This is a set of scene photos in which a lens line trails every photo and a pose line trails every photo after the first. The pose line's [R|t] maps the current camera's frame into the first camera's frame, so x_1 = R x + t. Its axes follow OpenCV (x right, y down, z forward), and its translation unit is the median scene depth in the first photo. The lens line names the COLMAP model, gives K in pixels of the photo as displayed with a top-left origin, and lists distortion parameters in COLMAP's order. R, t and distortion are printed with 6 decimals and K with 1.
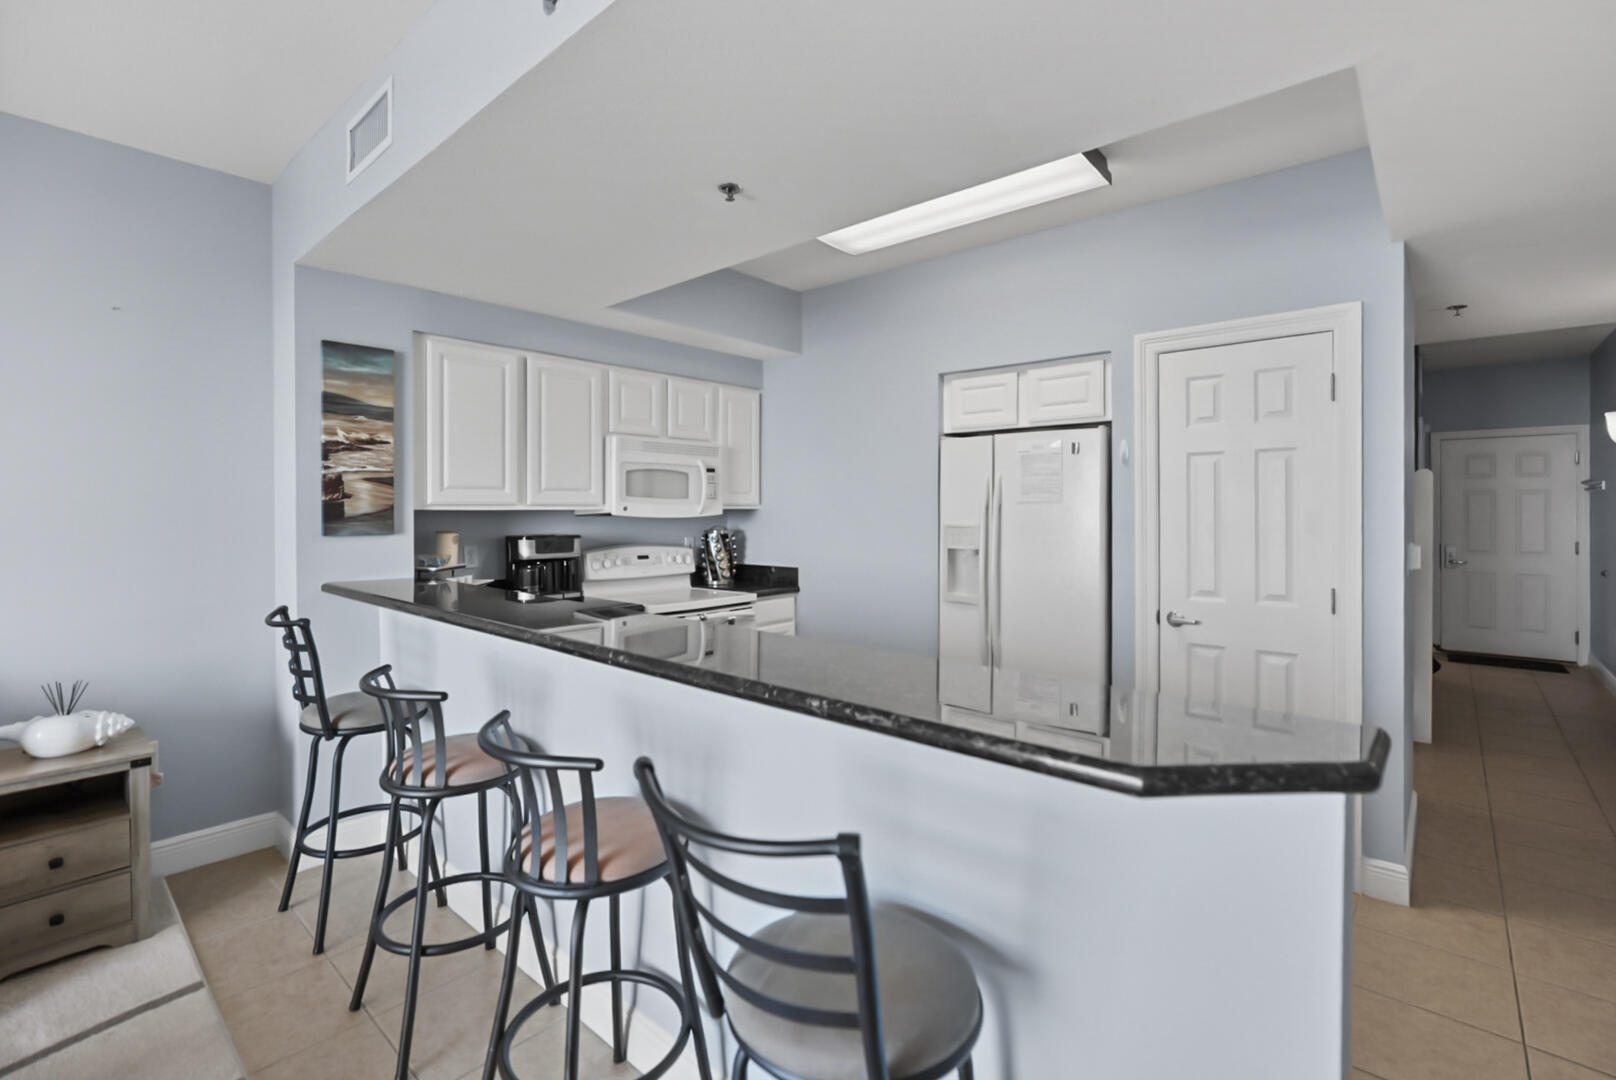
lens RADIAL K [[723.0, 0, 807.0], [0, 723.0, 531.3], [0, 0, 1]] dist [-0.004661, 0.000725]
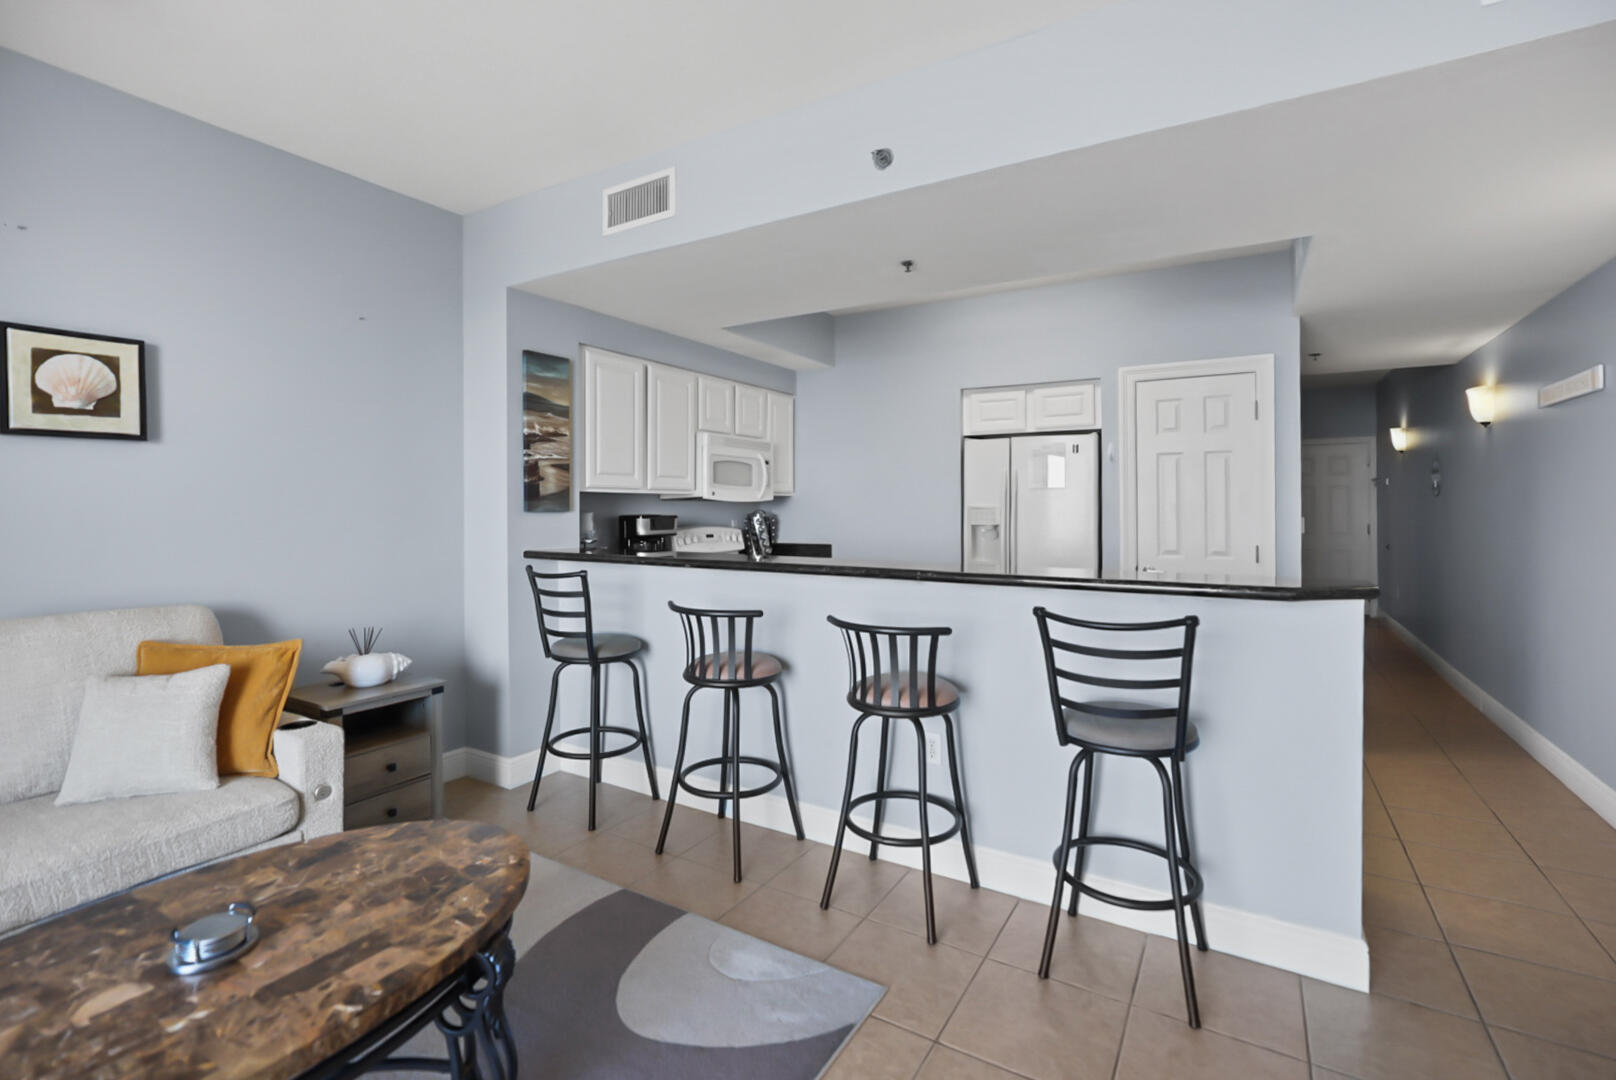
lens RADIAL K [[723.0, 0, 808.7], [0, 723.0, 525.1], [0, 0, 1]] dist [-0.004661, 0.000725]
pose [[0.983579, -0.004066, 0.180433, -0.363833], [0.005136, 0.999972, -0.005459, 0.032916], [-0.180405, 0.006296, 0.983572, -0.240366]]
